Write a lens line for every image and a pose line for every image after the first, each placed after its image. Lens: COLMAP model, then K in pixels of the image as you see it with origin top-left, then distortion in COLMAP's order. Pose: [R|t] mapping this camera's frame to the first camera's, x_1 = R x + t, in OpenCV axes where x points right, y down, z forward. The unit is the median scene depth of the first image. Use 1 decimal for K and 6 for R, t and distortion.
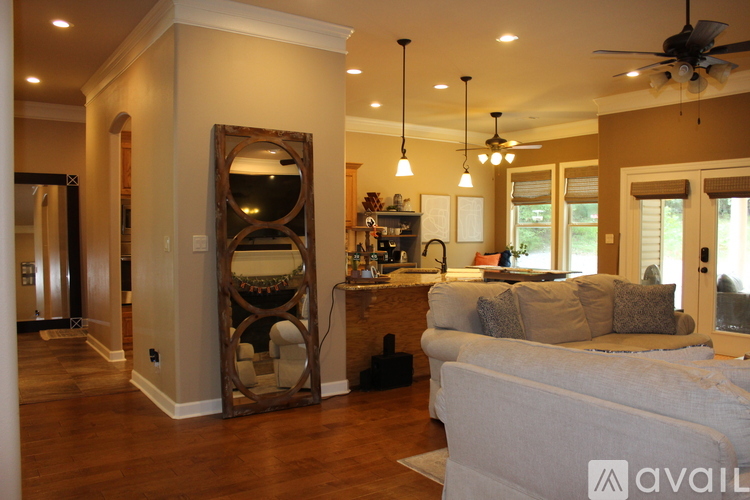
lens RADIAL K [[638.2, 0, 369.0], [0, 638.2, 257.1], [0, 0, 1]] dist [-0.138228, 0.107356]
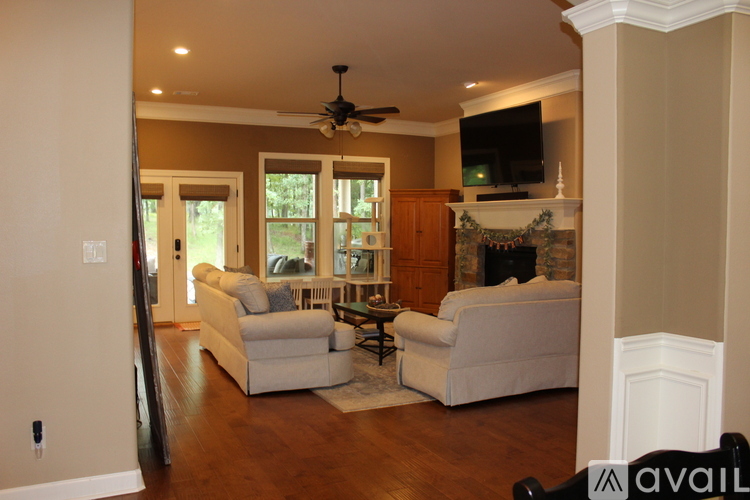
lens RADIAL K [[638.2, 0, 373.6], [0, 638.2, 251.7], [0, 0, 1]] dist [-0.138228, 0.107356]
pose [[0.160594, -0.046664, 0.985917, -0.785078], [0.044570, 0.998206, 0.039985, -0.028491], [-0.986014, 0.037521, 0.162386, 0.487525]]
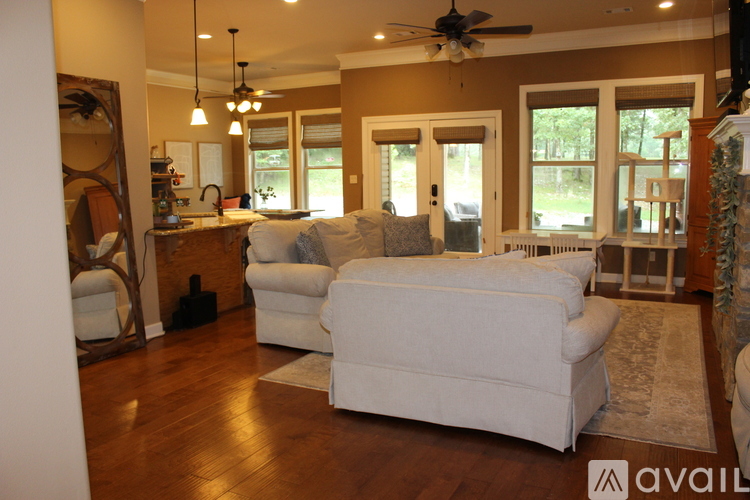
lens RADIAL K [[638.2, 0, 376.0], [0, 638.2, 250.0], [0, 0, 1]] dist [-0.138228, 0.107356]
pose [[0.876999, -0.075112, 0.474585, -0.197085], [0.038640, 0.995532, 0.086156, 0.000890], [-0.478936, -0.057221, 0.875983, -0.062591]]
